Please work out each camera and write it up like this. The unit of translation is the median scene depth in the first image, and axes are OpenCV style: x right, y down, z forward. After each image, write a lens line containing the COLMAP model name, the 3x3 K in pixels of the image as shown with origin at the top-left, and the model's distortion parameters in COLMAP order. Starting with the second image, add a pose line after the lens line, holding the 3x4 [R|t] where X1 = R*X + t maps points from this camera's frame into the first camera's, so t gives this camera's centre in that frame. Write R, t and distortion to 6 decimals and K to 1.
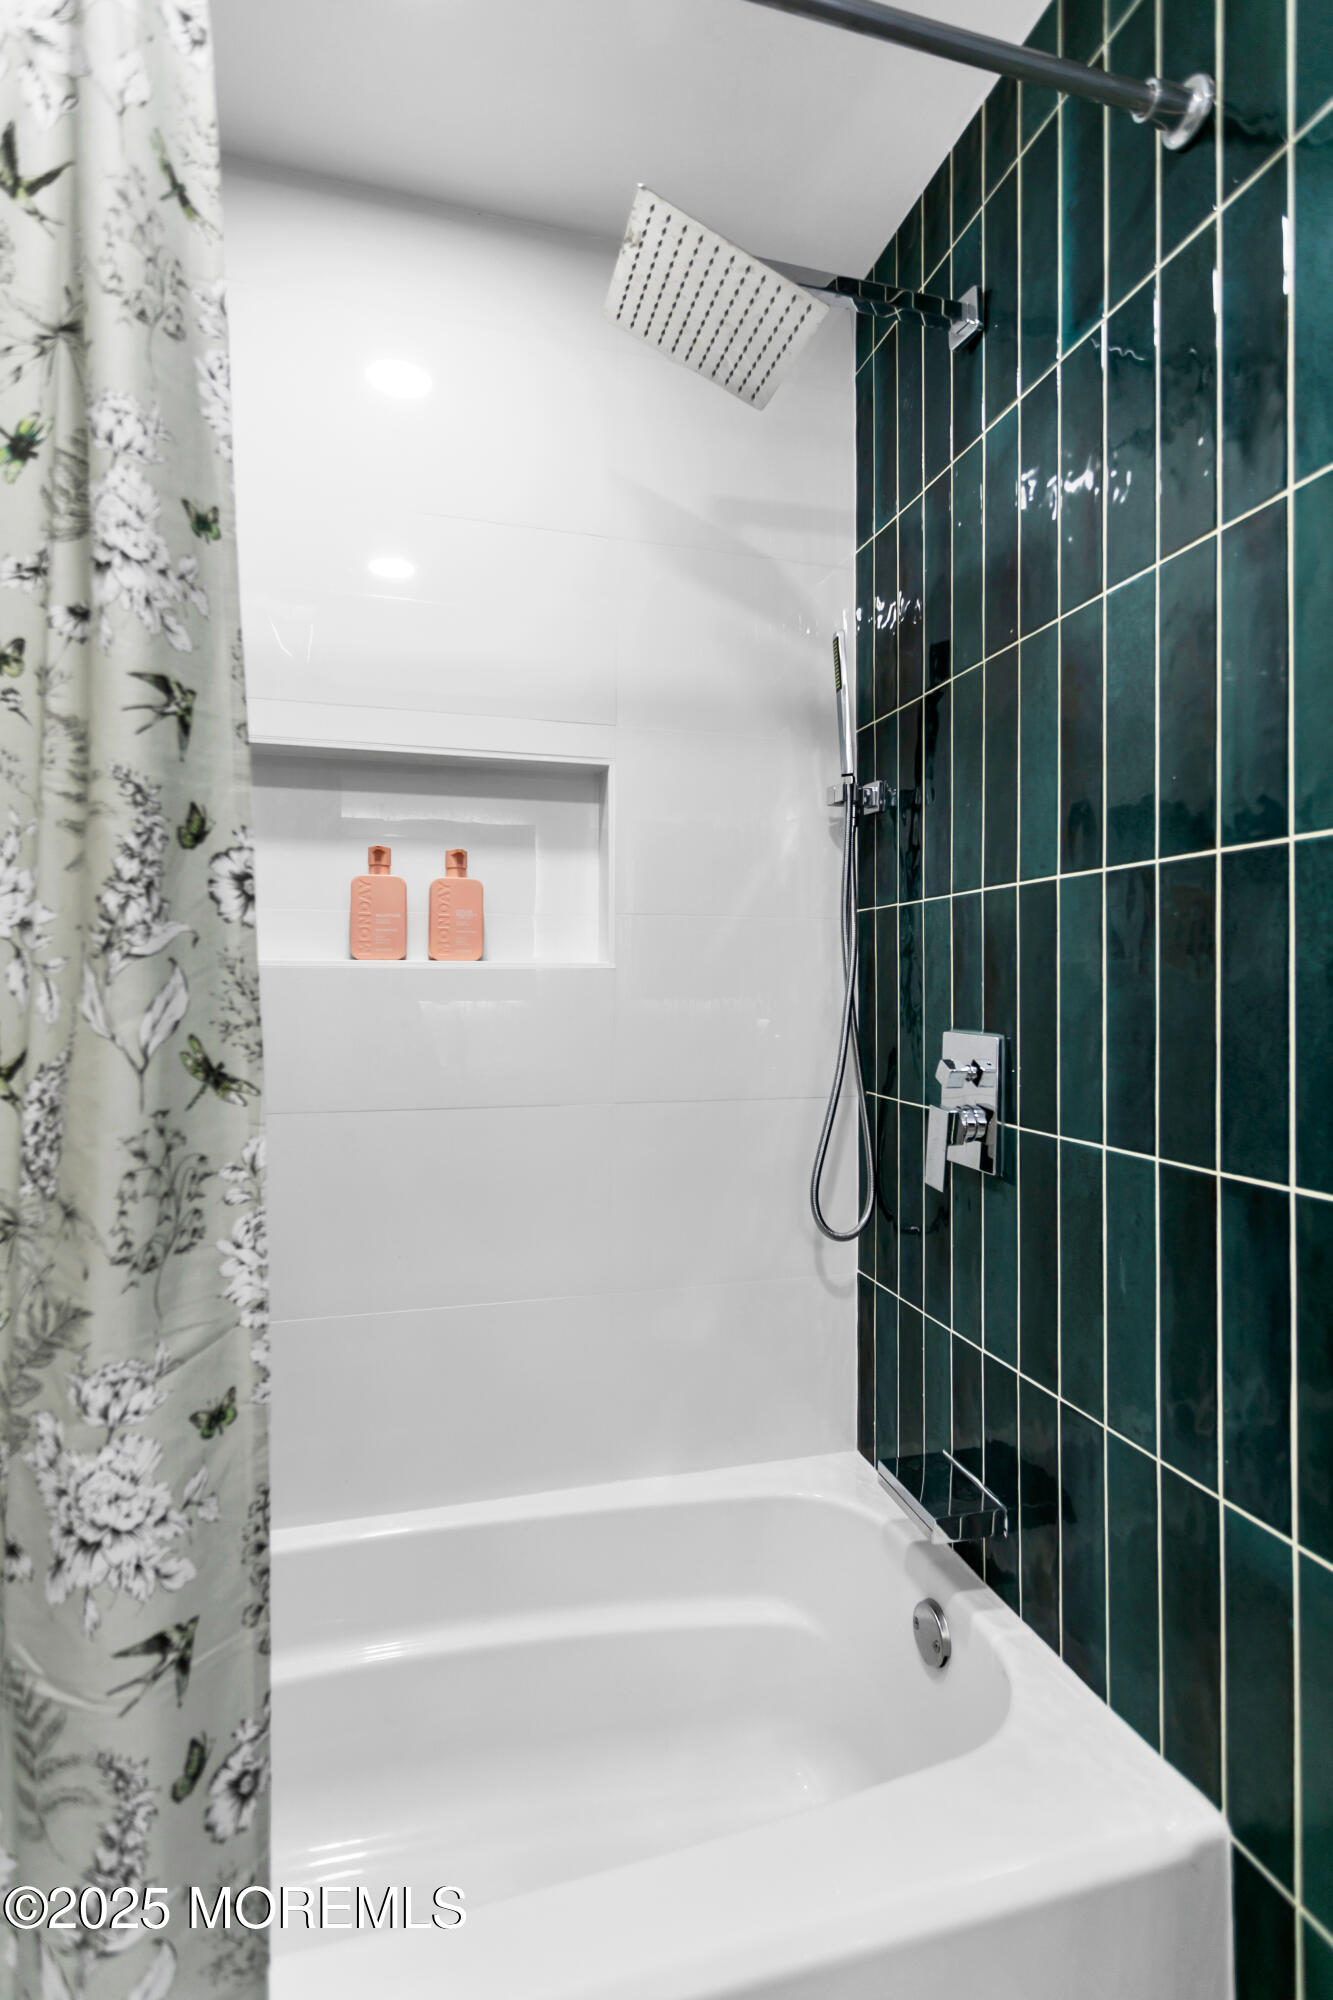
lens RADIAL K [[965.1, 0, 663.7], [0, 965.1, 978.0], [0, 0, 1]] dist [0.001422, 0.000875]
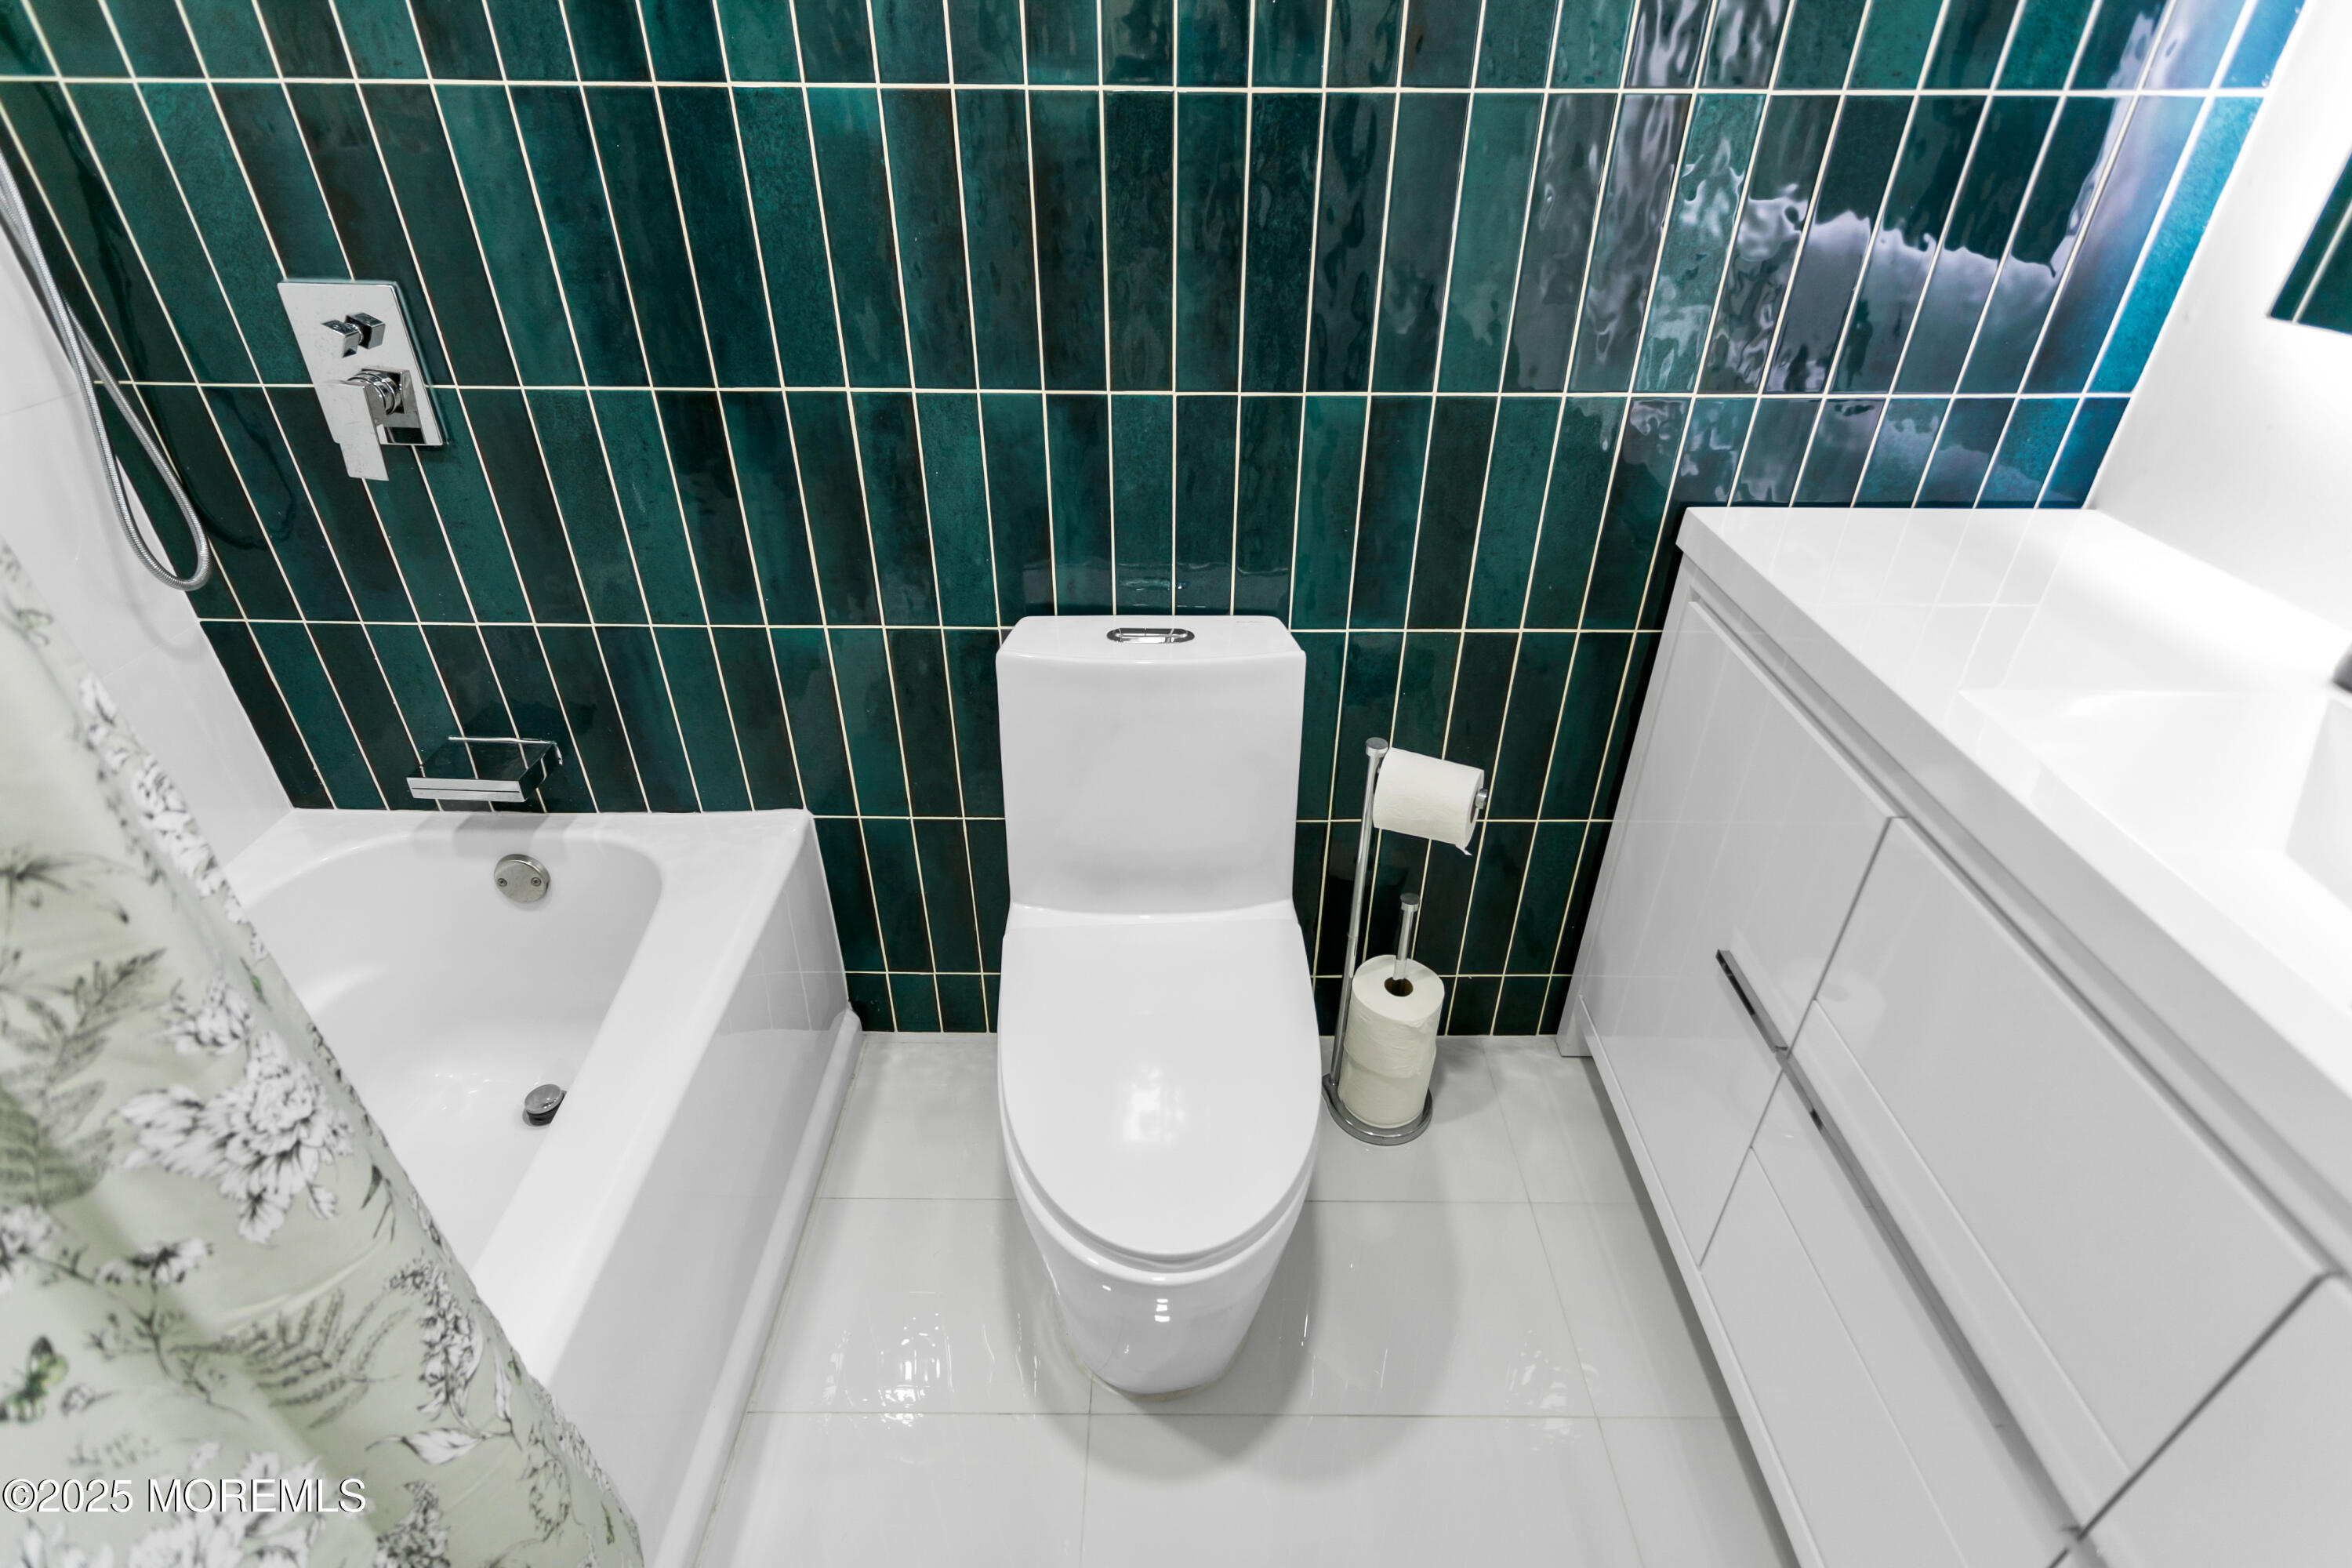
lens RADIAL K [[1135.0, 0, 1171.7], [0, 1135.0, 761.5], [0, 0, 1]] dist [0.001422, 0.000875]
pose [[0.265868, -0.511178, 0.817320, -0.919054], [-0.015002, 0.845537, 0.533706, -0.233216], [-0.963893, -0.154156, 0.217132, 0.063463]]
